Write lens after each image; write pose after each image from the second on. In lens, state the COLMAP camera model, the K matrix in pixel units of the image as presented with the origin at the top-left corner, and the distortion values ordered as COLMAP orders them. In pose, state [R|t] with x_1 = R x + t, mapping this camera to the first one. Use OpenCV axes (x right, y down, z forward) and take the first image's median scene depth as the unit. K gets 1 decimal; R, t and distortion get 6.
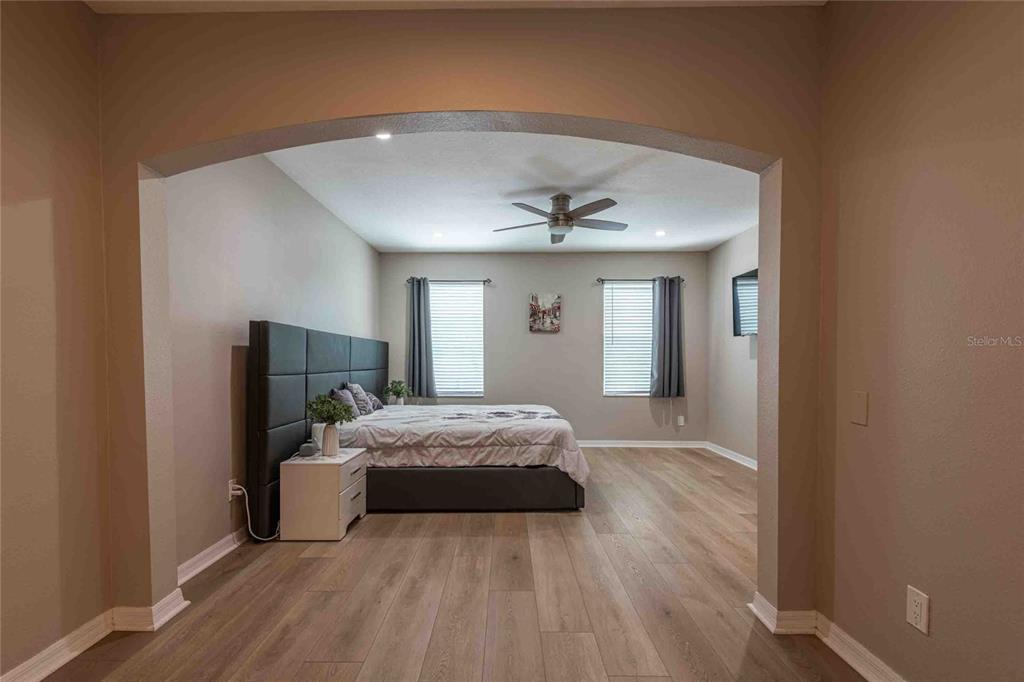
lens RADIAL K [[469.6, 0, 536.6], [0, 469.6, 302.3], [0, 0, 1]] dist [0.017195, -0.005607]
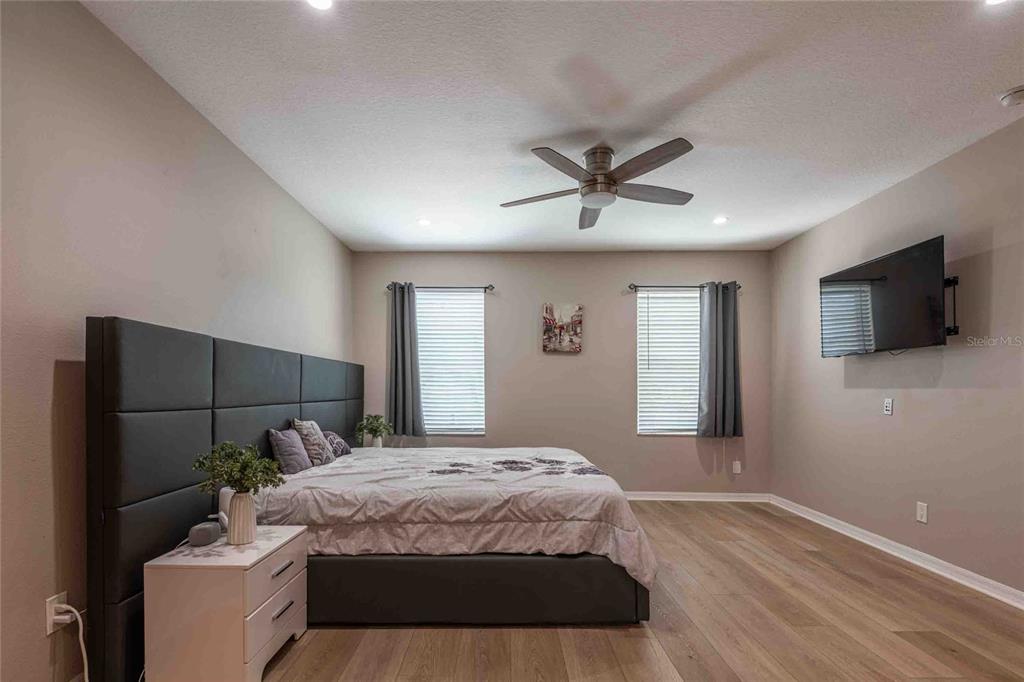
lens RADIAL K [[469.6, 0, 510.0], [0, 469.6, 339.5], [0, 0, 1]] dist [0.017195, -0.005607]
pose [[0.998881, -0.002146, -0.047255, -0.049710], [0.002912, 0.999866, 0.016136, 0.042542], [0.047214, -0.016255, 0.998753, 0.325670]]
